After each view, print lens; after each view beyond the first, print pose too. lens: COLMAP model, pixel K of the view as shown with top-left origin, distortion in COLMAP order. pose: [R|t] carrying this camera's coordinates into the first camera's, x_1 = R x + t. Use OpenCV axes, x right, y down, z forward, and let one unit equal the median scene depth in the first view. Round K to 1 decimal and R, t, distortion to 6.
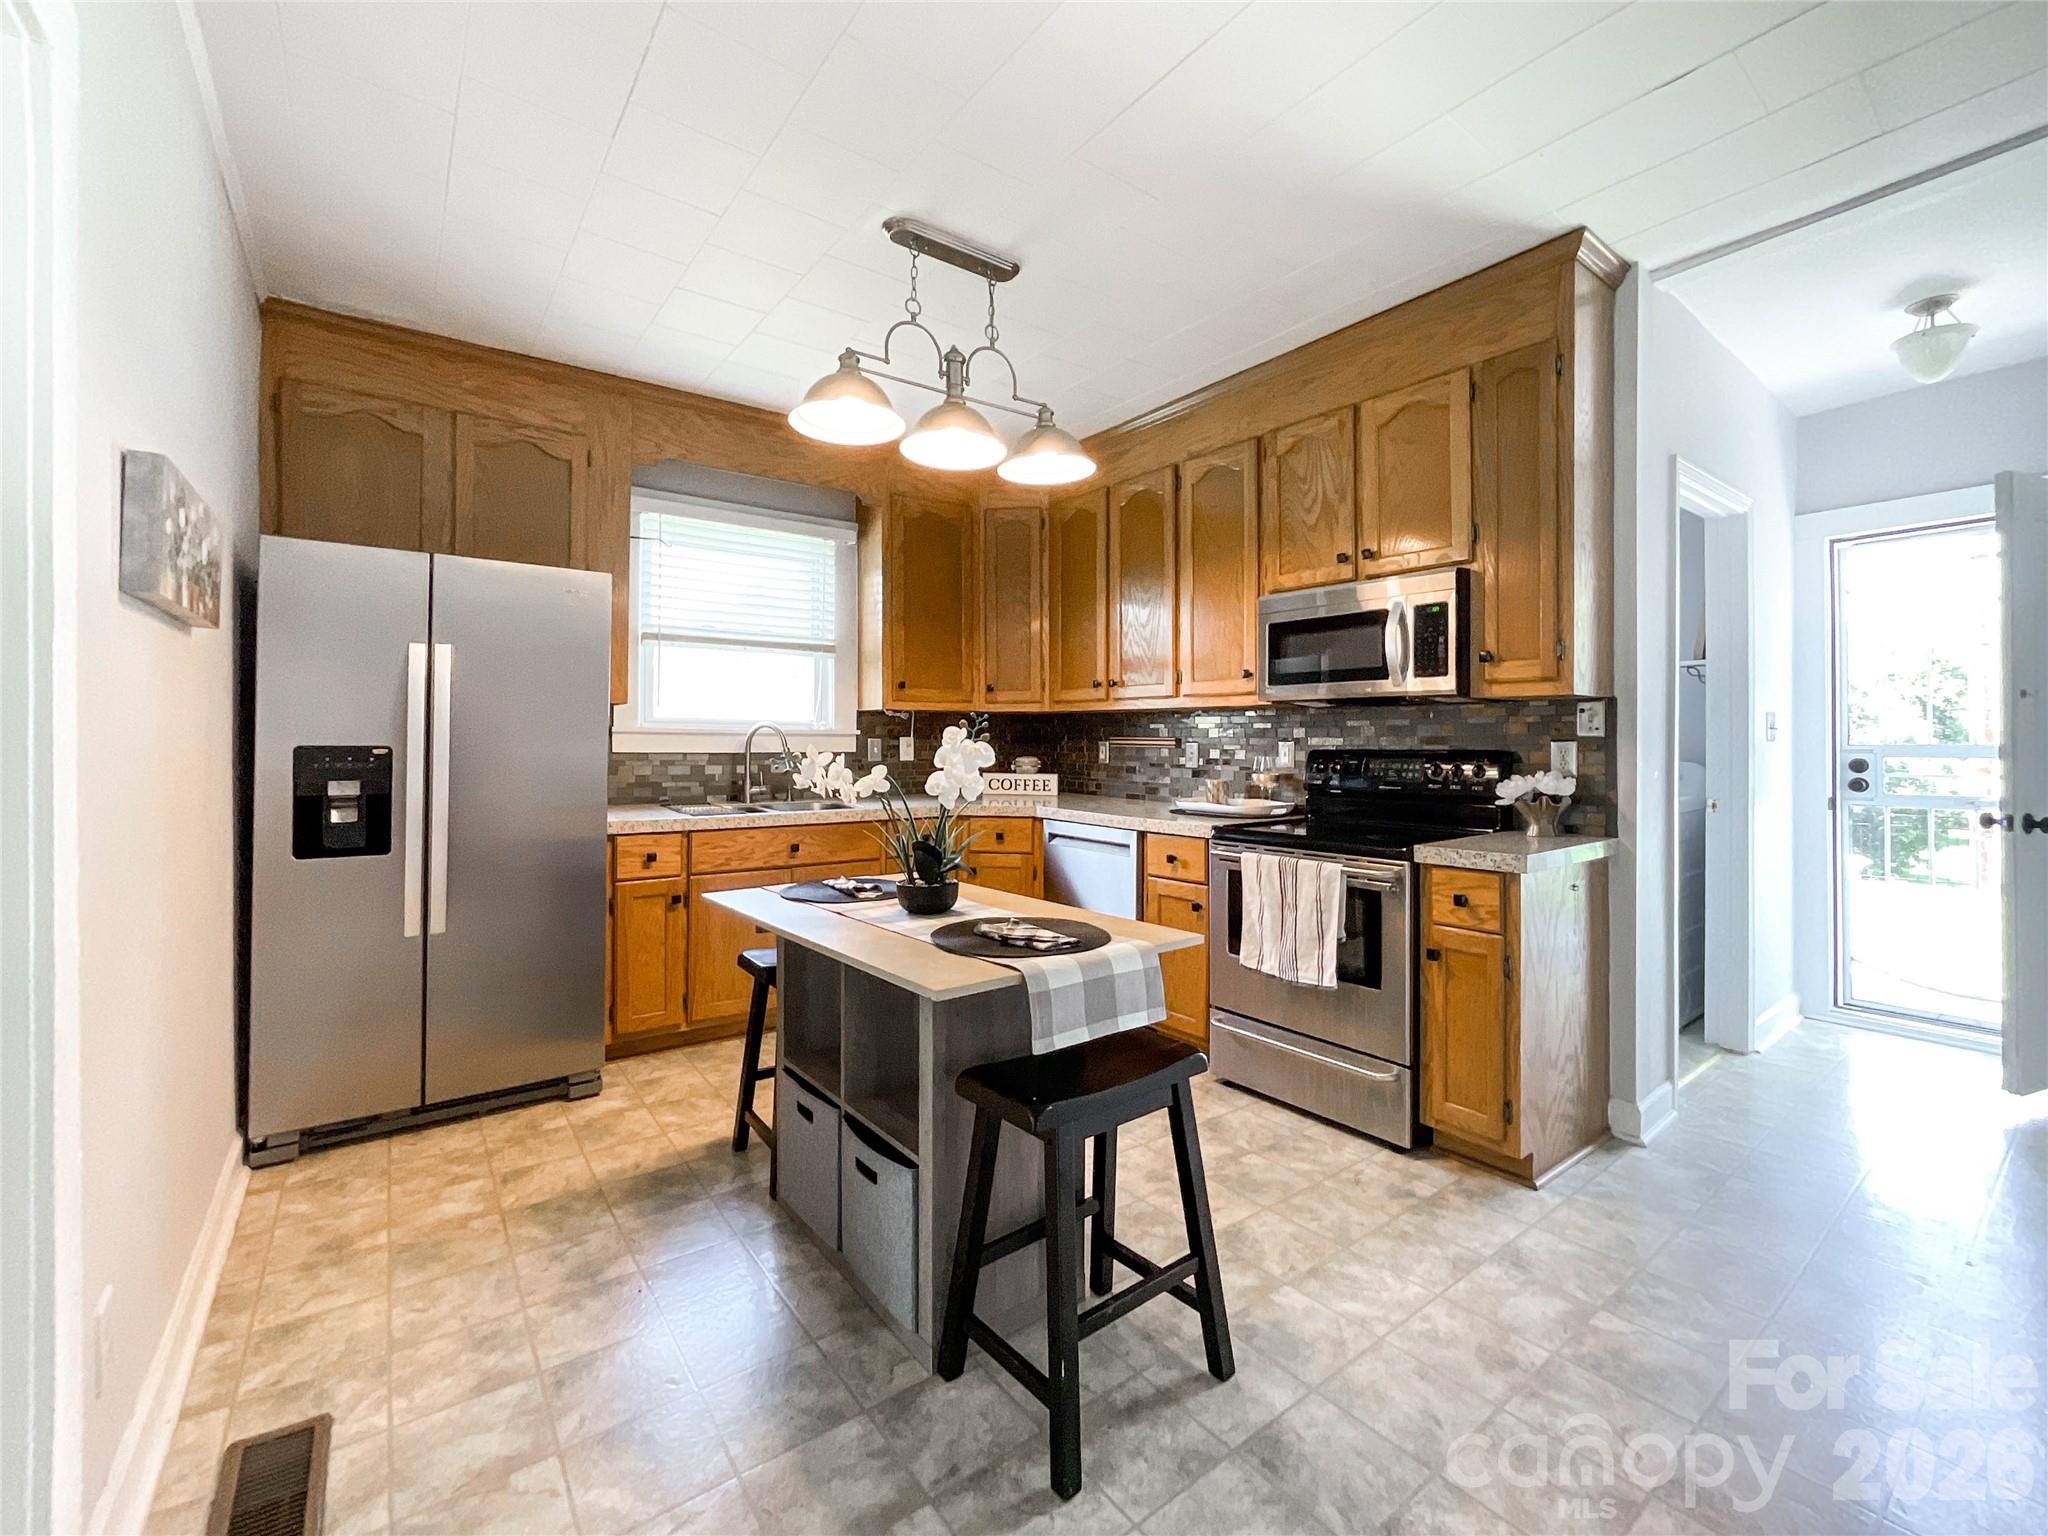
lens RADIAL K [[864.5, 0, 1014.6], [0, 864.5, 736.7], [0, 0, 1]] dist [-0.023787, 0.009622]
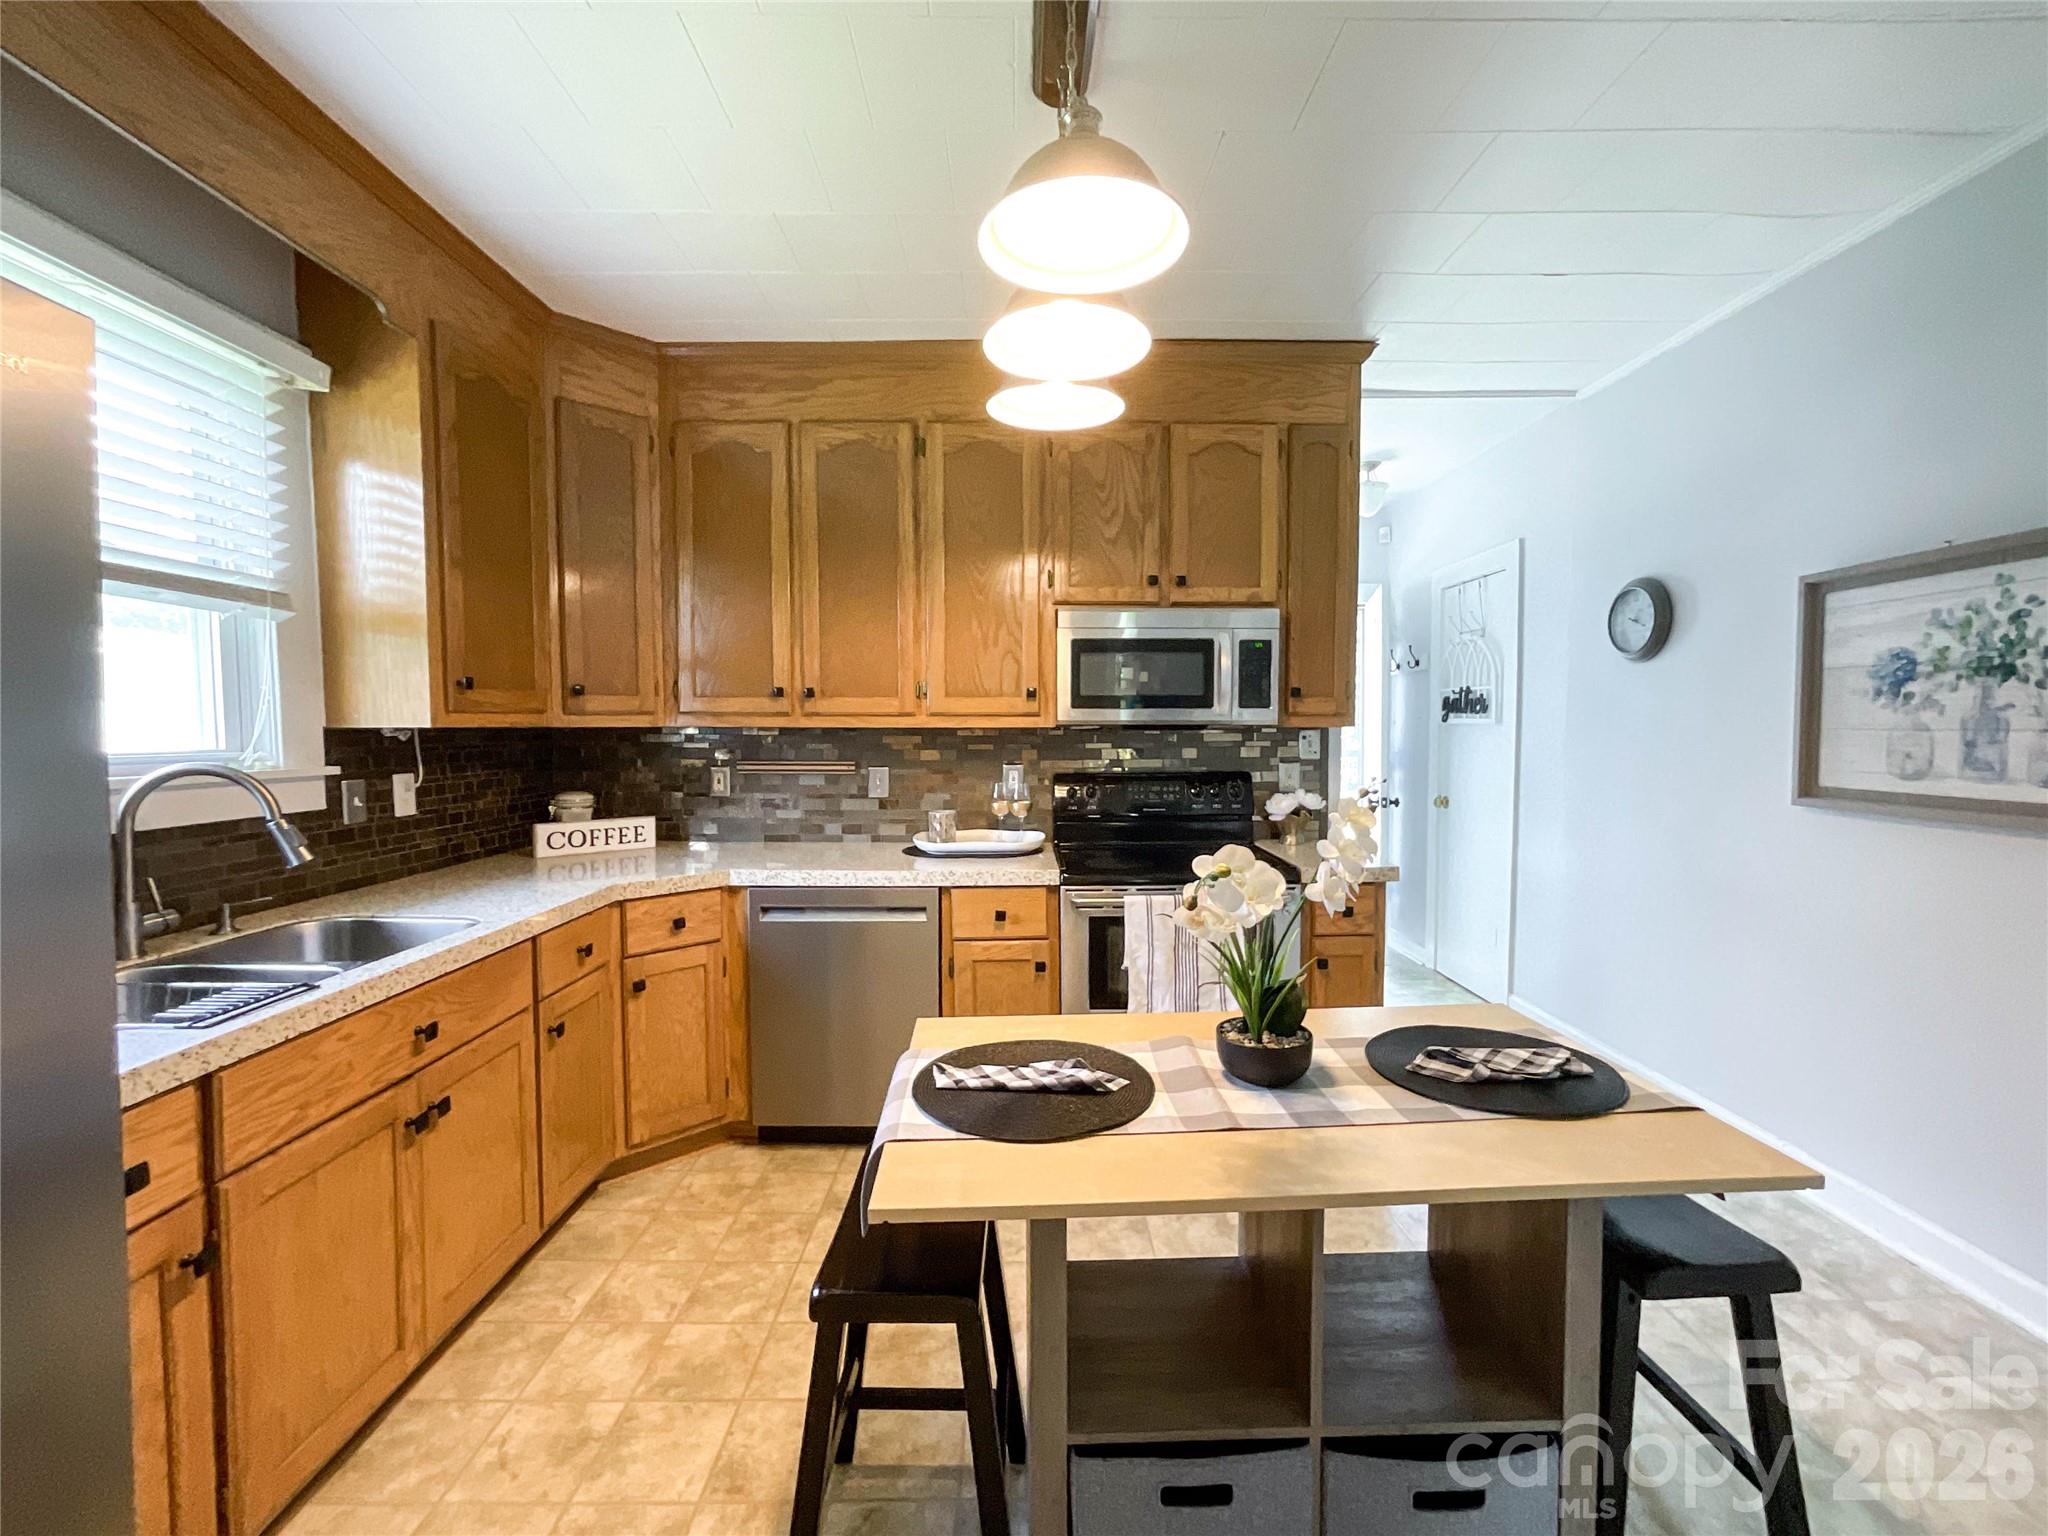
lens RADIAL K [[872.6, 0, 1025.6], [0, 872.6, 771.3], [0, 0, 1]] dist [-0.025540, 0.009453]
pose [[0.584027, -0.045616, 0.810452, -0.520379], [0.001586, 0.998482, 0.055057, -0.046706], [-0.811733, -0.030869, 0.583213, 0.543753]]
